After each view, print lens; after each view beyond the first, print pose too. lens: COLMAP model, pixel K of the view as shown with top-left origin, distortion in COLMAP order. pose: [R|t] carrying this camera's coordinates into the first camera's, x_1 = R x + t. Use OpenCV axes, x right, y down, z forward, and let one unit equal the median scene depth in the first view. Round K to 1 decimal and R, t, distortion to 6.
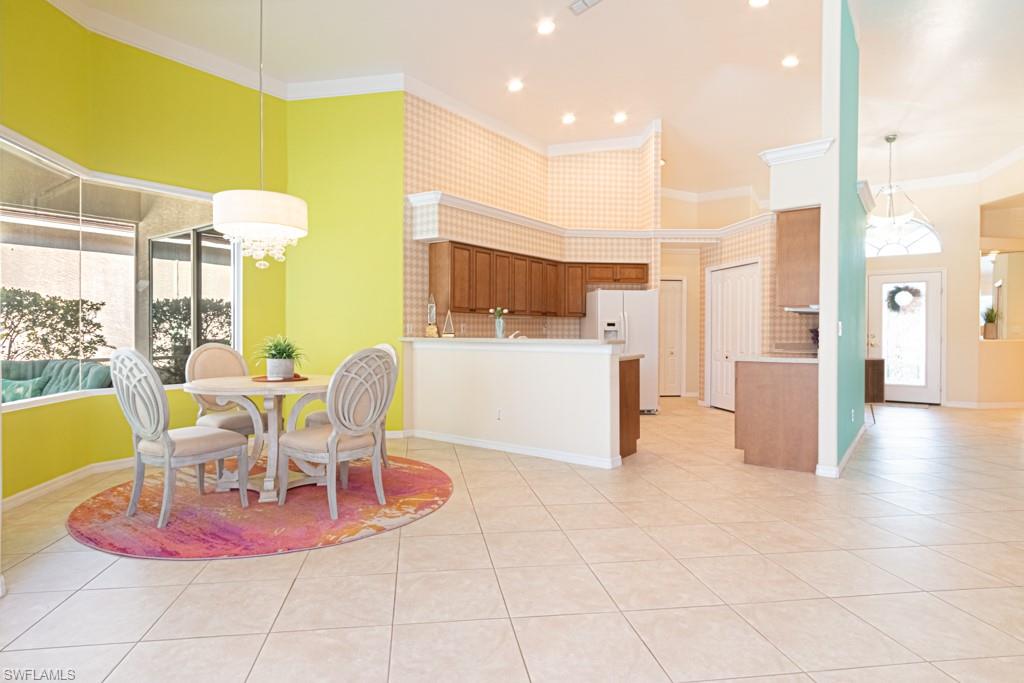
lens RADIAL K [[563.3, 0, 467.5], [0, 563.3, 338.0], [0, 0, 1]] dist [0.001025, -0.000203]
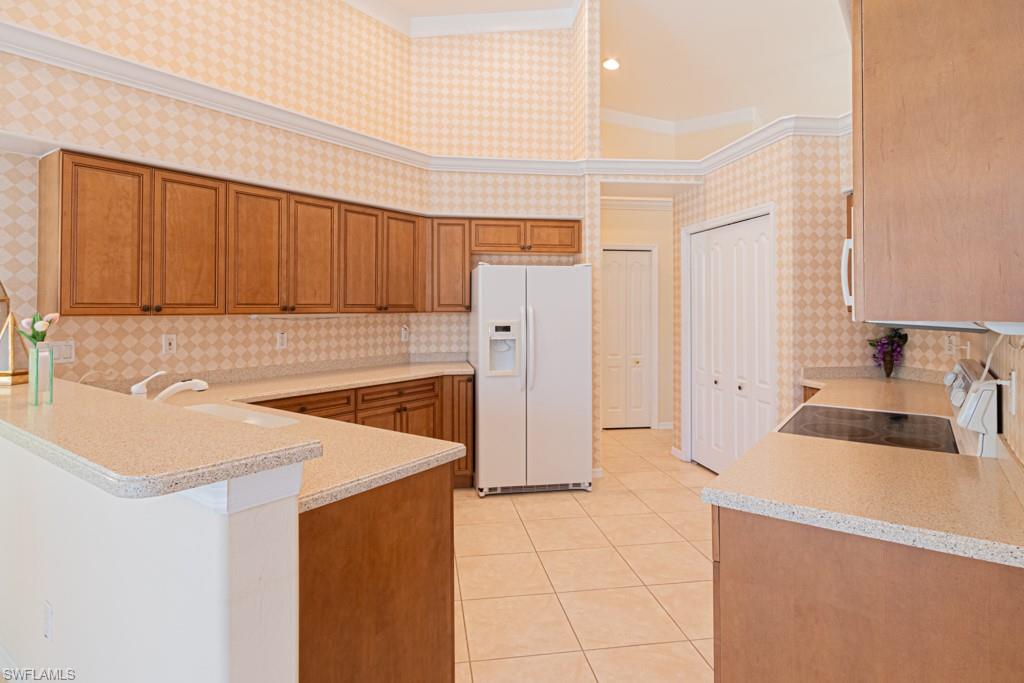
lens RADIAL K [[568.0, 0, 492.3], [0, 568.0, 302.5], [0, 0, 1]] dist [0.007090, 0.000043]
pose [[0.999386, -0.002009, 0.034993, 0.214338], [0.002732, 0.999784, -0.020608, -0.036002], [-0.034944, 0.020691, 0.999175, 0.431588]]
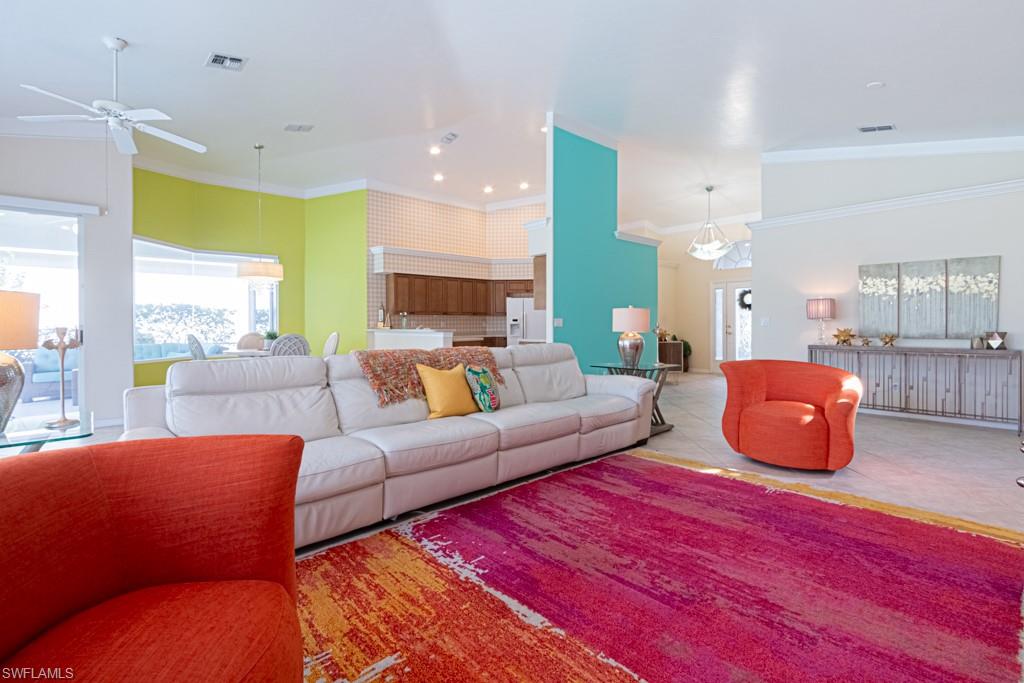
lens RADIAL K [[474.8, 0, 477.7], [0, 474.8, 330.5], [0, 0, 1]] dist [-0.002752, -0.000745]
pose [[0.980487, -0.005029, -0.196520, 0.389891], [0.004829, 0.999987, -0.001496, 0.005552], [0.196525, 0.000517, 0.980499, -0.290543]]
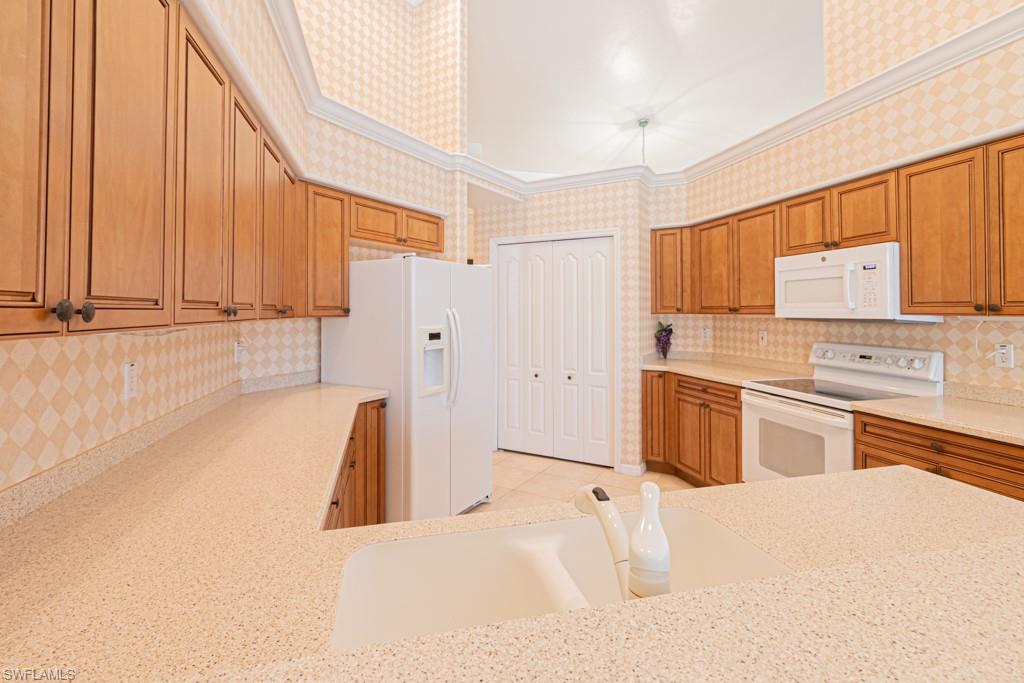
lens RADIAL K [[488.1, 0, 529.2], [0, 488.1, 304.8], [0, 0, 1]] dist [0.001189, 0.000169]
pose [[0.577319, 0.009017, 0.816469, -0.016010], [0.011924, 0.999739, -0.019473, -0.038332], [-0.816432, 0.020978, 0.577061, 0.680426]]
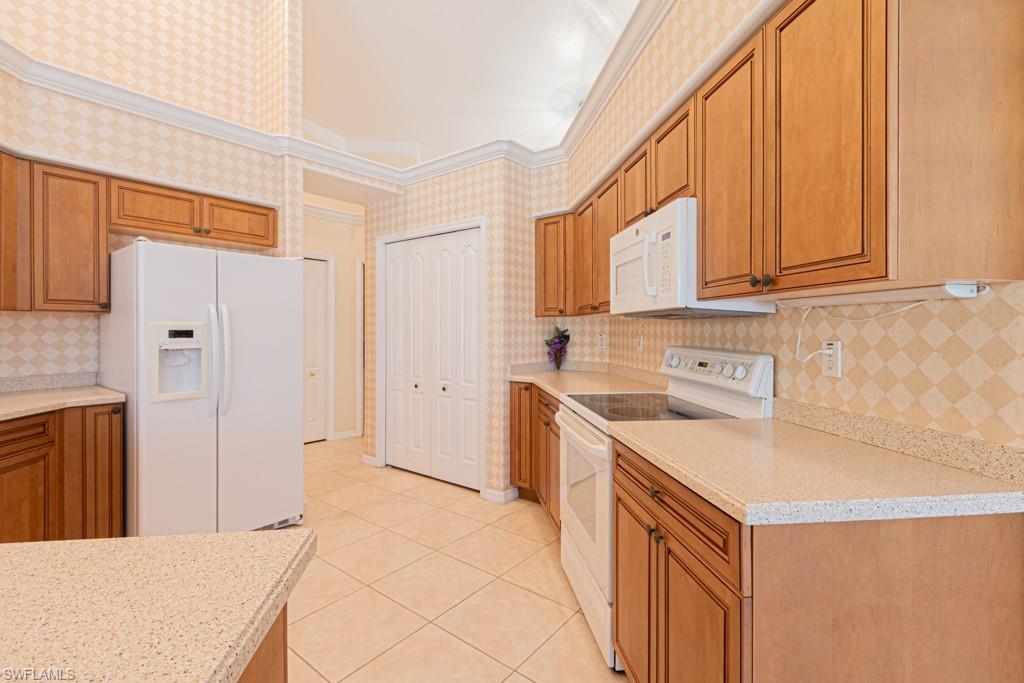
lens RADIAL K [[479.2, 0, 515.9], [0, 479.2, 332.2], [0, 0, 1]] dist [0.002486, -0.000285]
pose [[0.696496, -0.004329, 0.717547, 0.169177], [0.009119, 0.999954, -0.002819, -0.020958], [-0.717502, 0.008506, 0.696504, 0.573332]]
